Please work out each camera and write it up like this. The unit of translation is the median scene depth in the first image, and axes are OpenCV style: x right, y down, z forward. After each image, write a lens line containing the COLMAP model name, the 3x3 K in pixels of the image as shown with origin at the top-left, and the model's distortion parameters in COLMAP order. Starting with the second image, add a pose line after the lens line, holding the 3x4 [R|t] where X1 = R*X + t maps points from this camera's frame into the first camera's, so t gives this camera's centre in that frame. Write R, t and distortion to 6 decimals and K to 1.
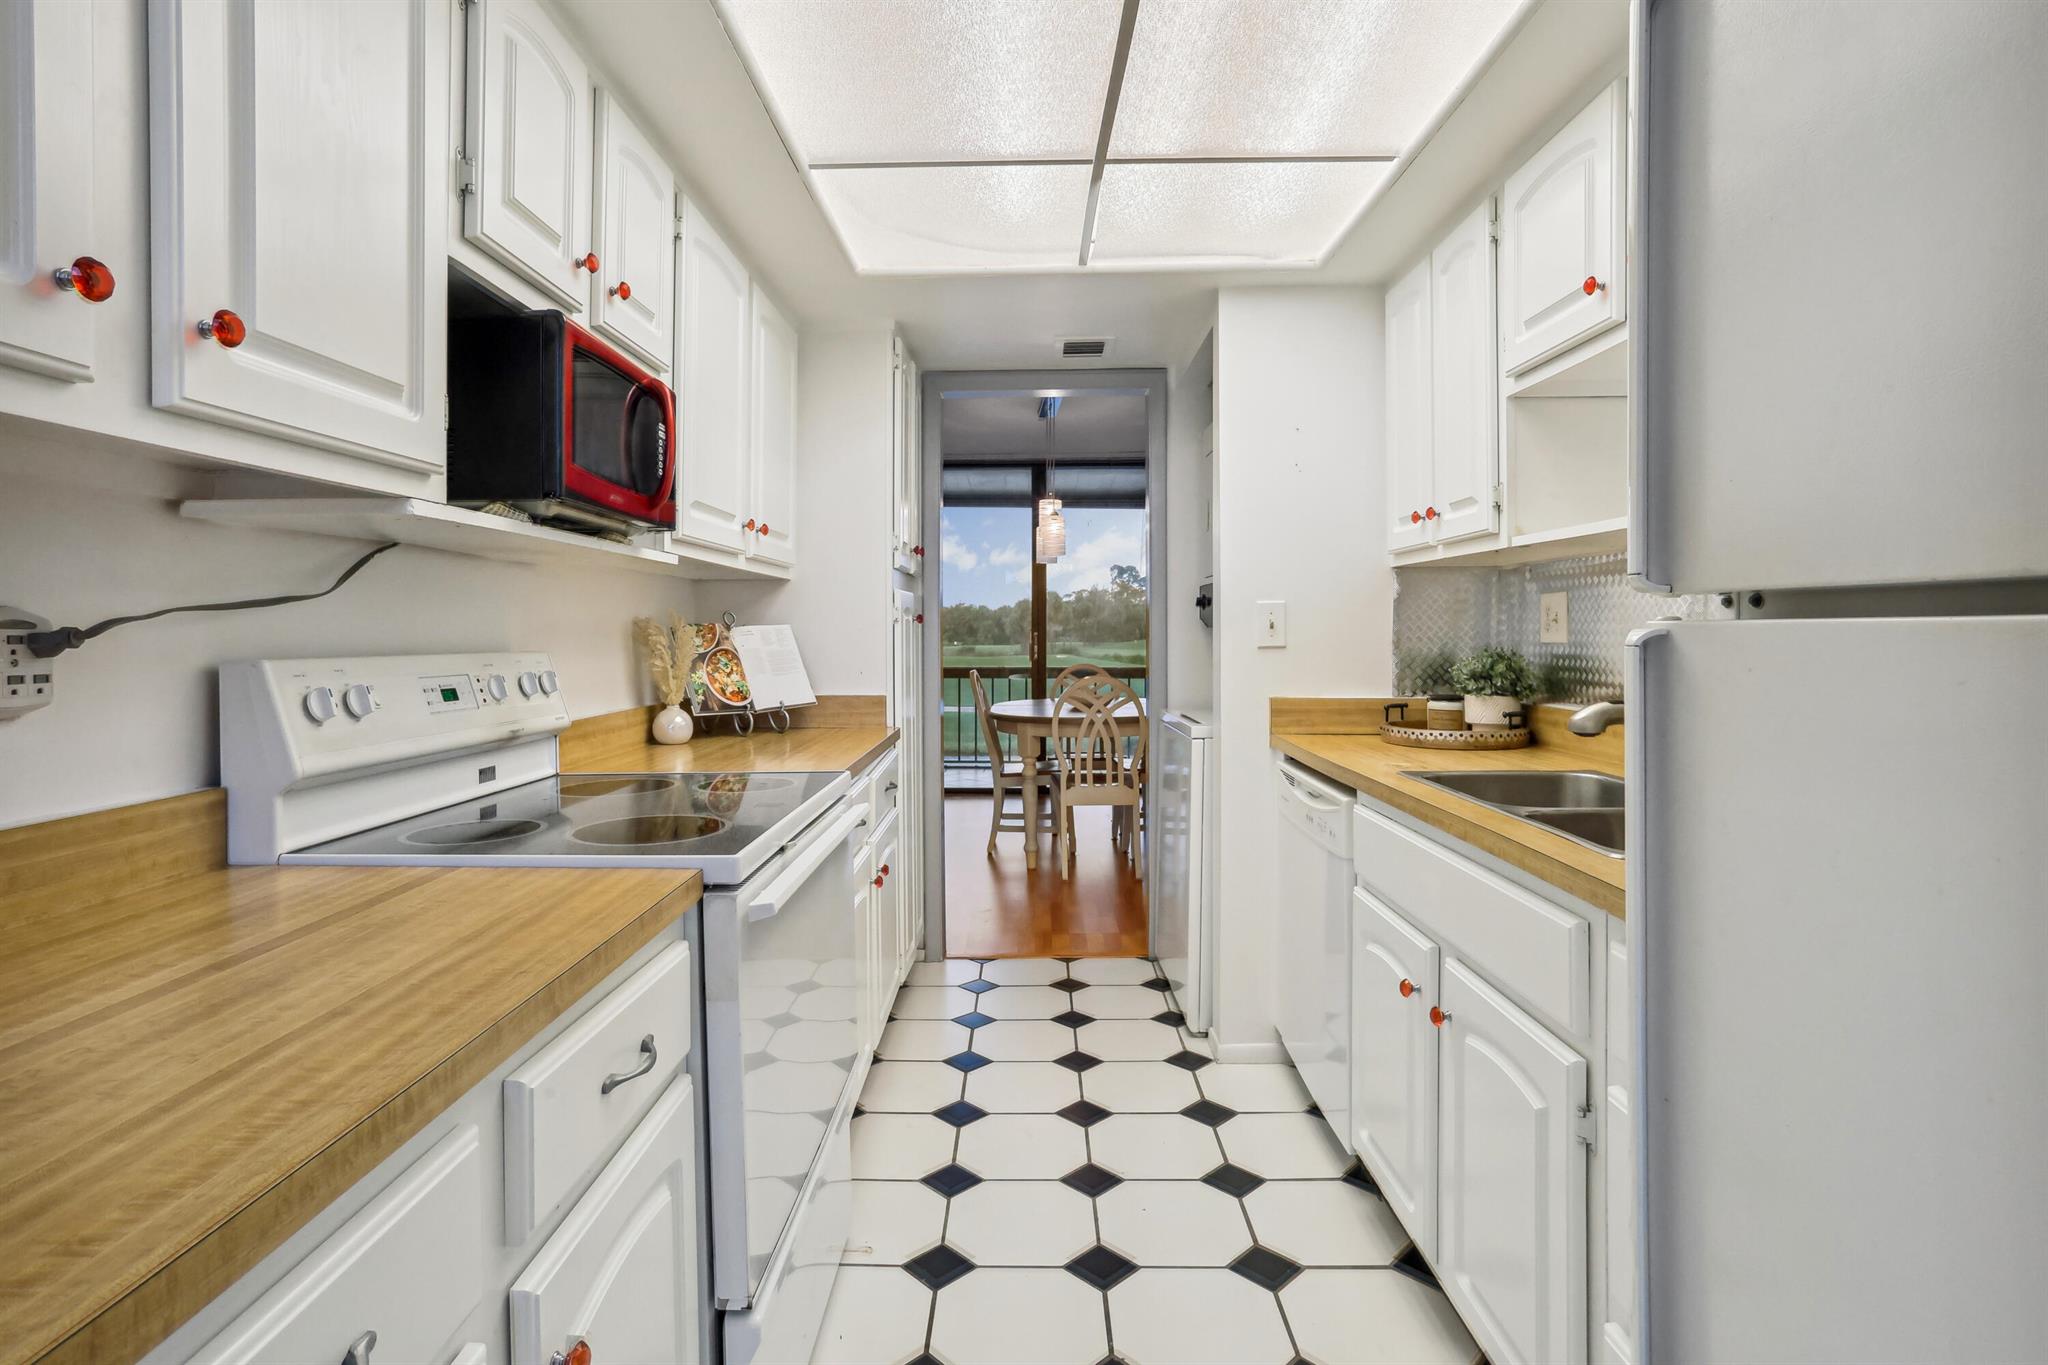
lens RADIAL K [[1031.3, 0, 1028.5], [0, 1031.3, 641.2], [0, 0, 1]] dist [-0.027590, 0.012065]
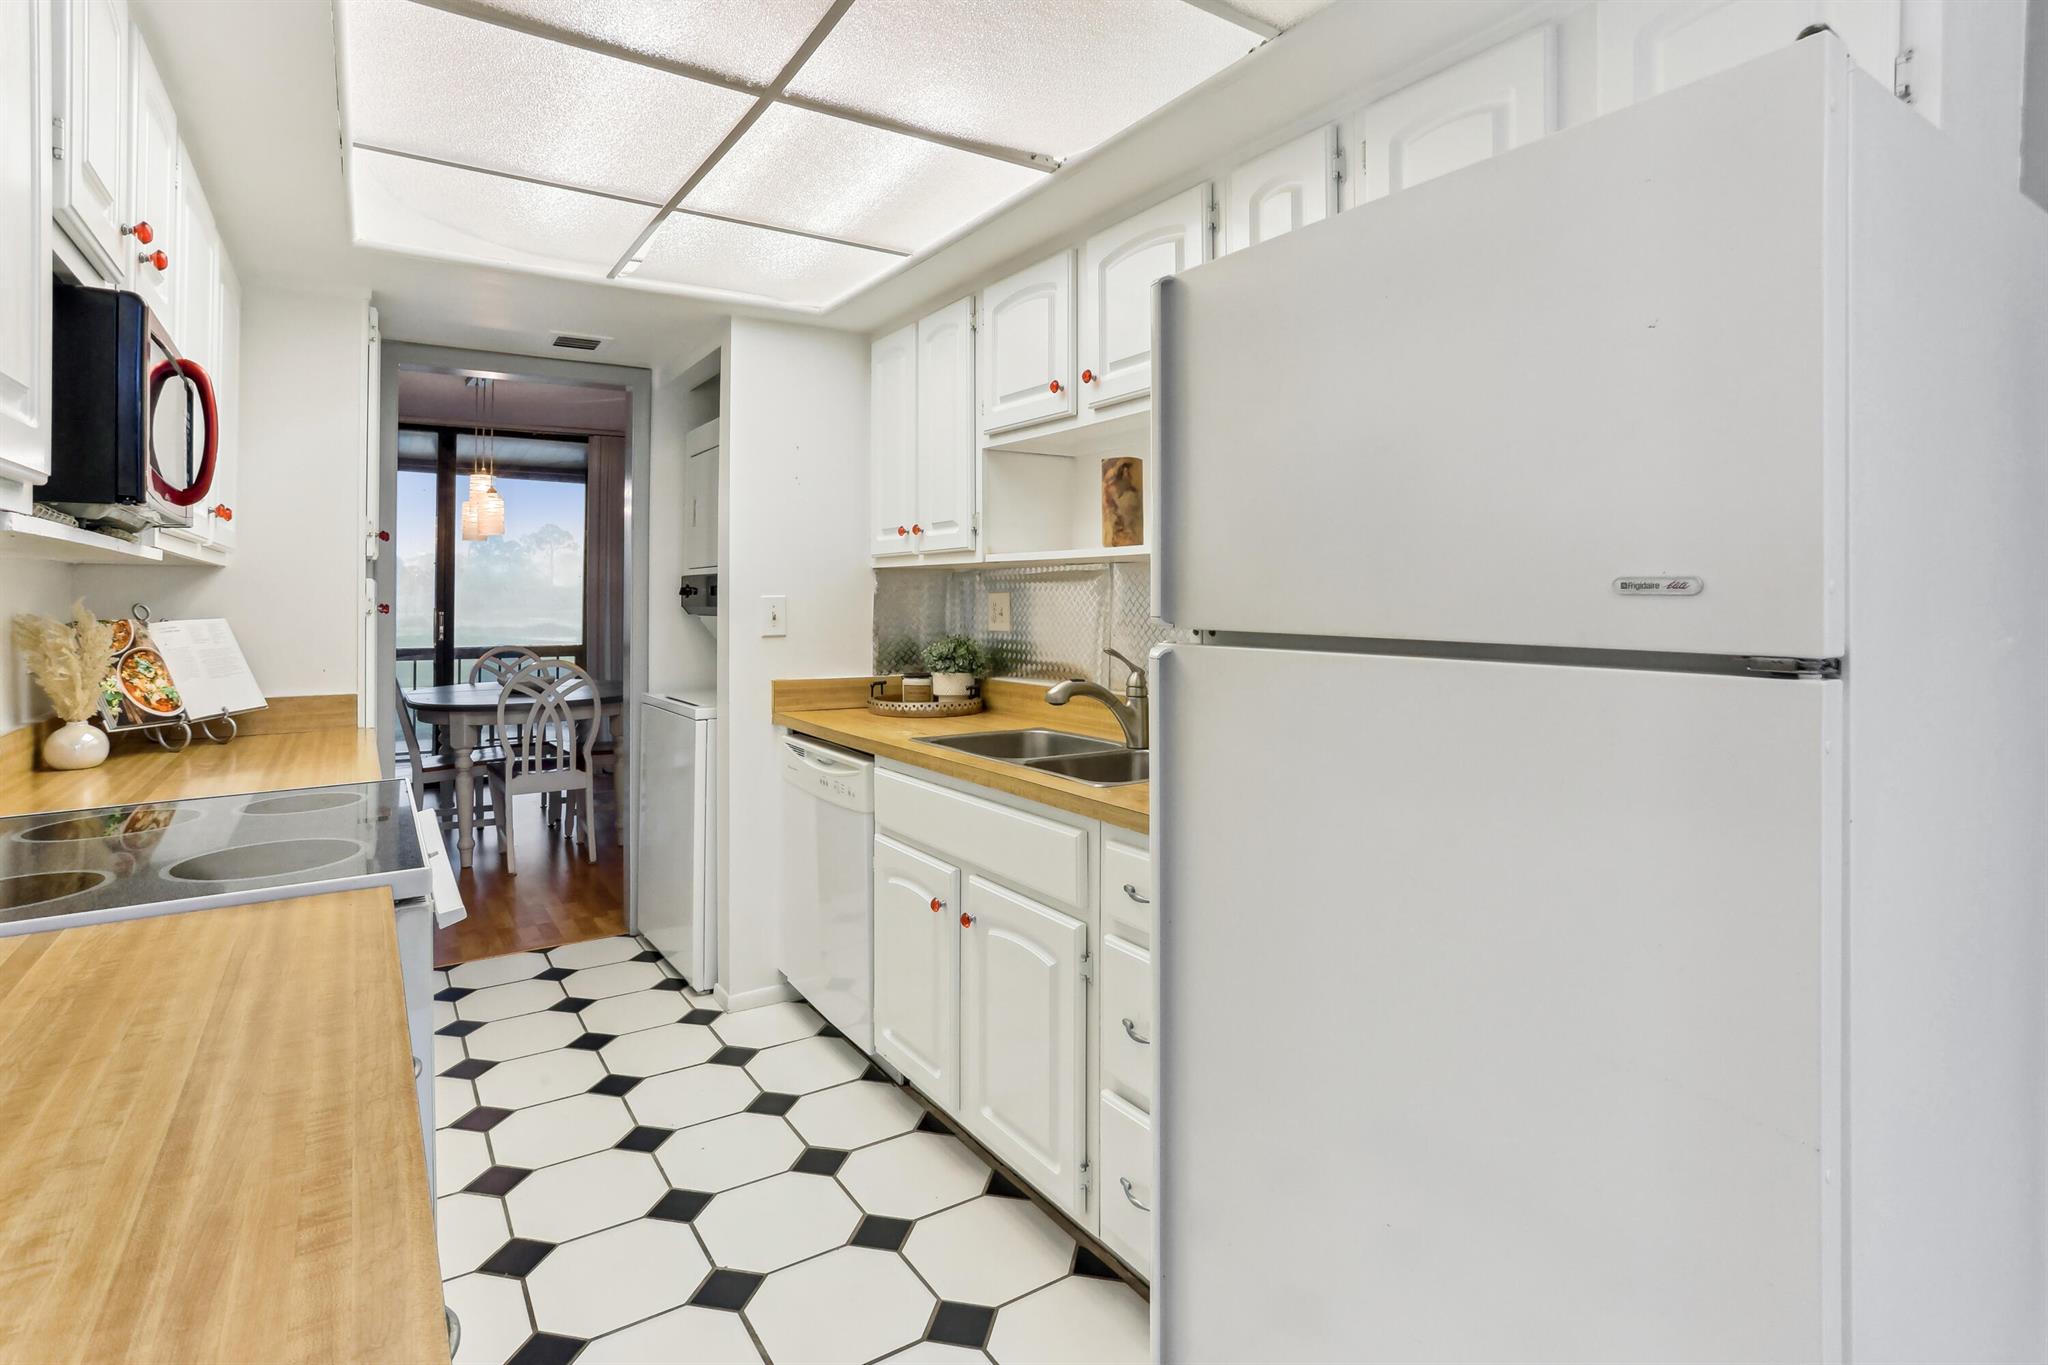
lens RADIAL K [[1031.3, 0, 1012.2], [0, 1031.3, 597.3], [0, 0, 1]] dist [-0.027590, 0.012065]
pose [[0.832445, 0.000419, 0.554107, -0.195362], [0.004805, 0.999957, -0.007975, -0.029655], [-0.554086, 0.009301, 0.832407, -0.104021]]
